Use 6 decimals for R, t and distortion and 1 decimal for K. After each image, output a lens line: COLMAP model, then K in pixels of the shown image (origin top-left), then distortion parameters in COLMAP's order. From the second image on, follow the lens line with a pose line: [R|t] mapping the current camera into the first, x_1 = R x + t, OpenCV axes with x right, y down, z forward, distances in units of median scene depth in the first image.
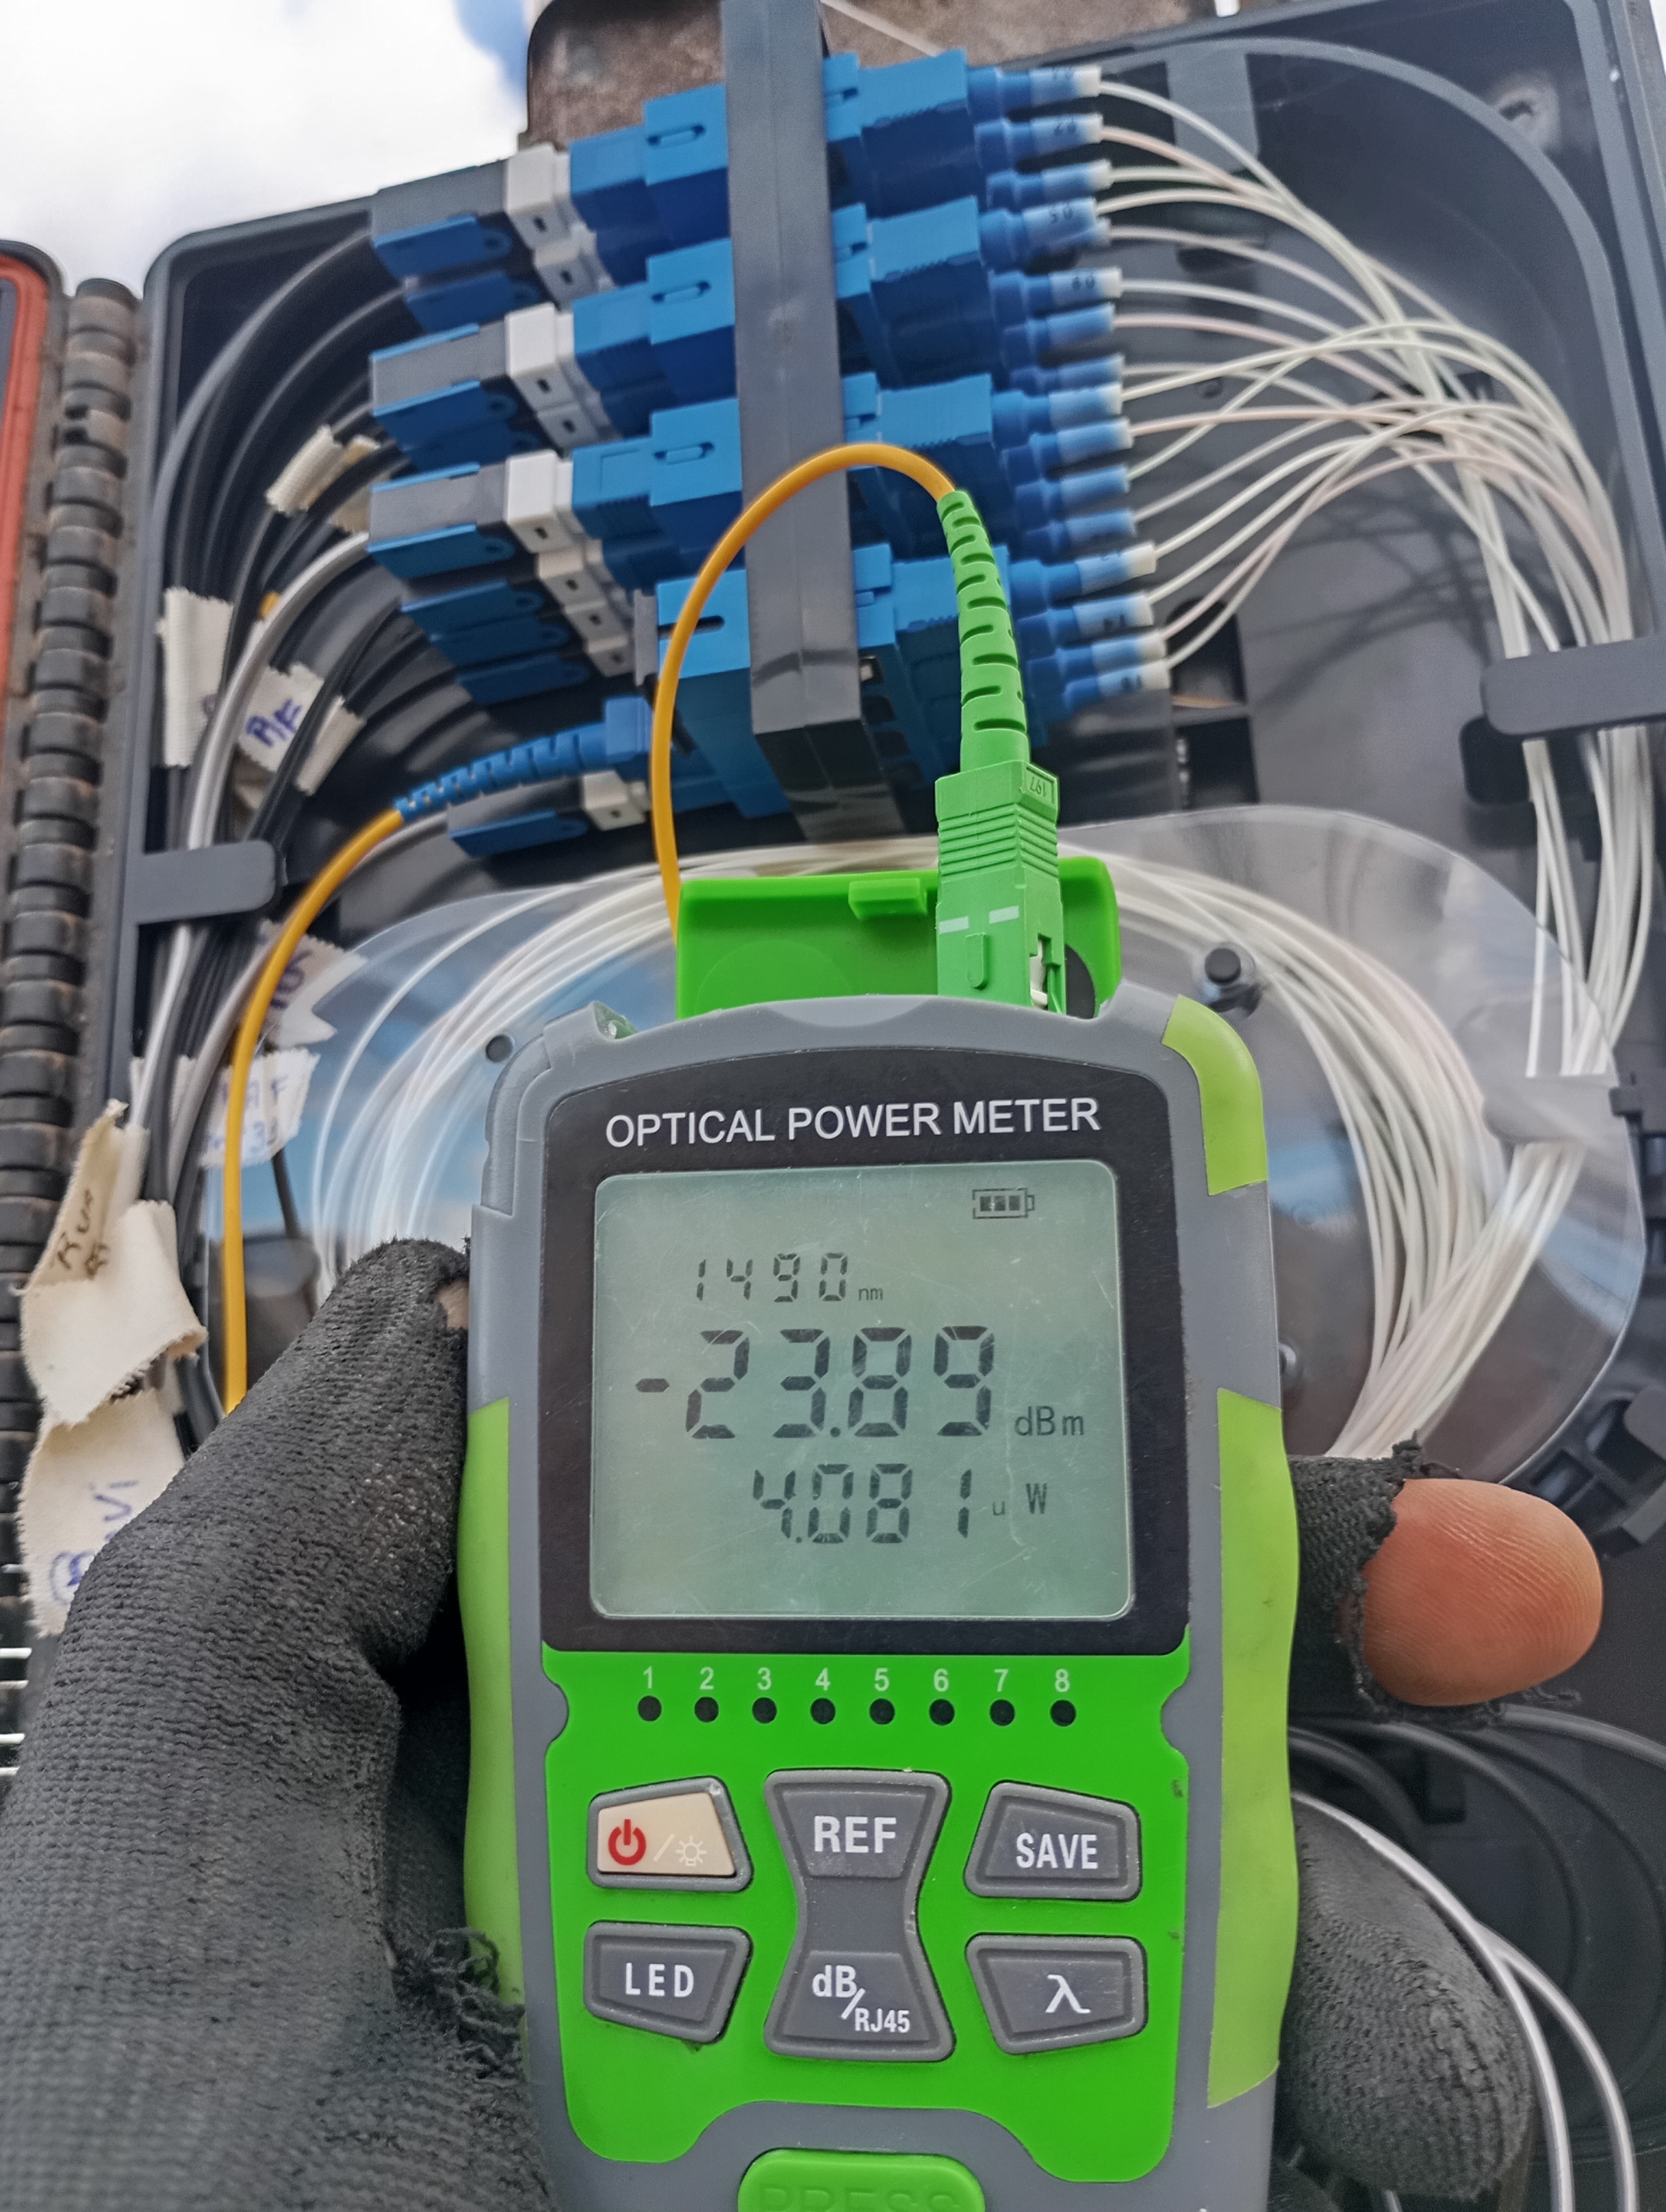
lens RADIAL K [[1861.4, 0, 831.8], [0, 1861.4, 1104.2], [0, 0, 1]] dist [-0.017440, -0.054357]
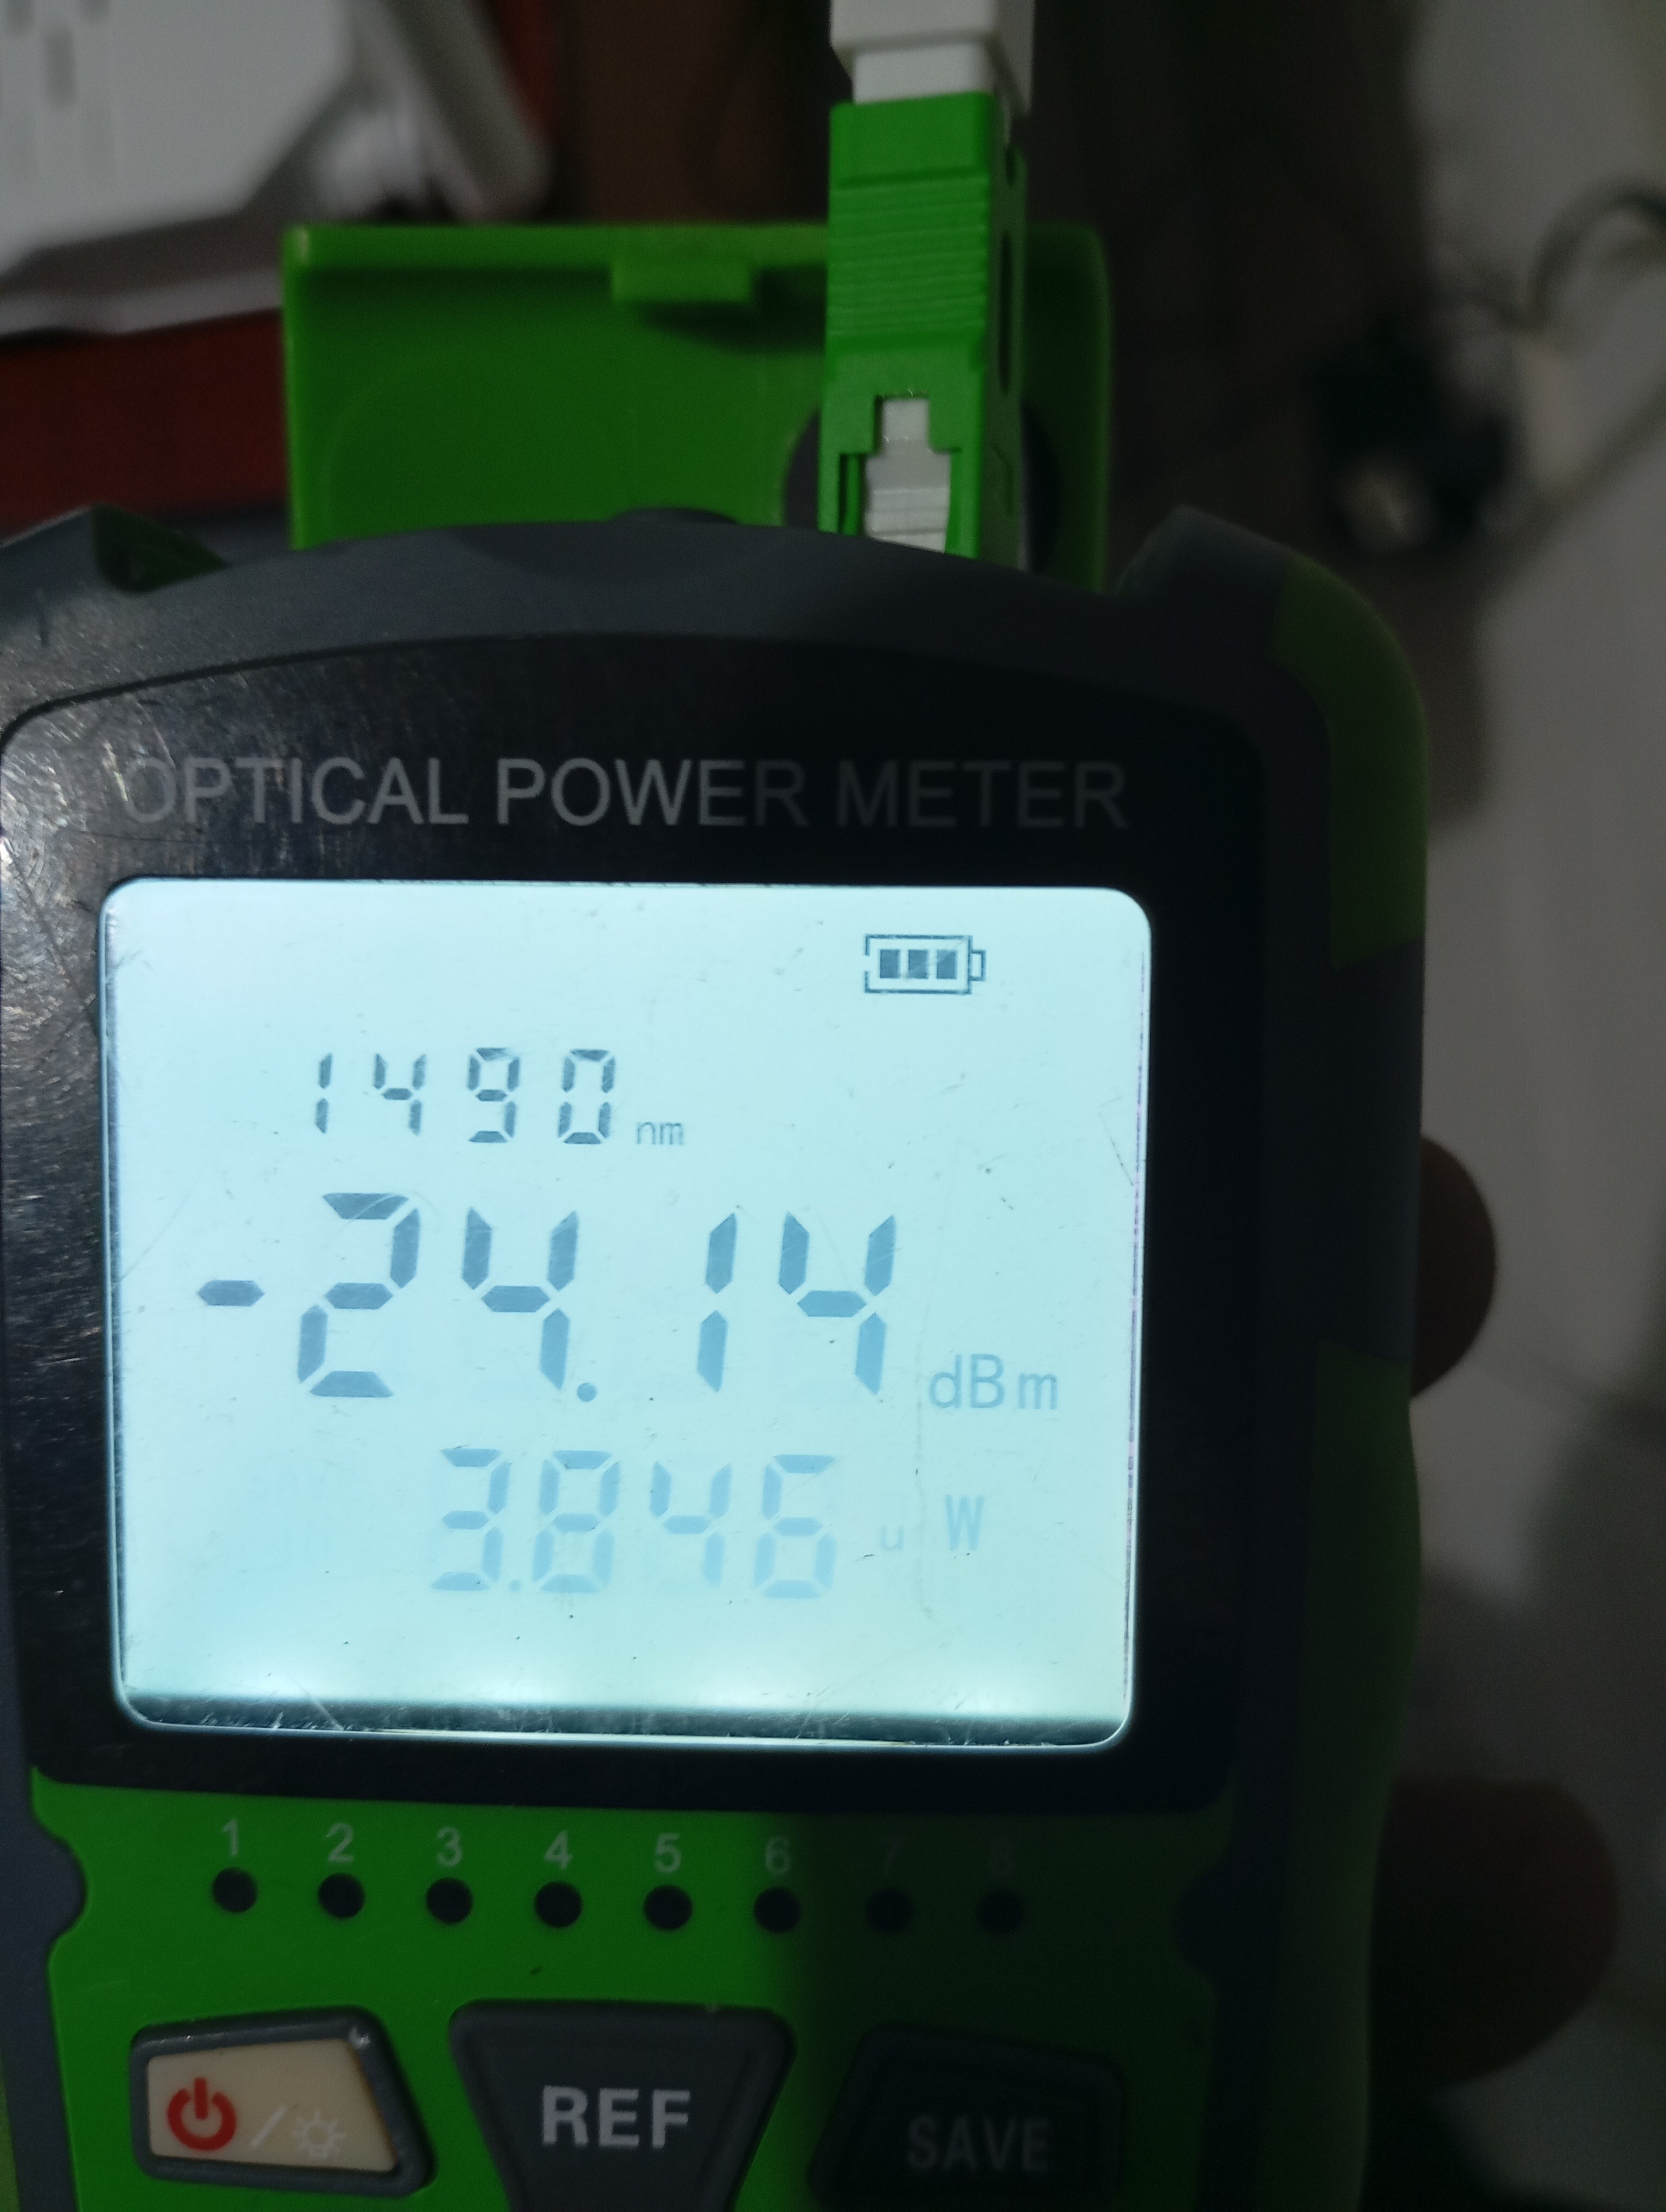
lens RADIAL K [[1861.4, 0, 826.3], [0, 1861.4, 1104.5], [0, 0, 1]] dist [-0.017440, -0.054357]
pose [[0.991990, 0.011511, 0.125788, 0.002135], [-0.041883, 0.969478, 0.241574, -0.031478], [-0.119168, -0.244907, 0.962195, 0.509381]]
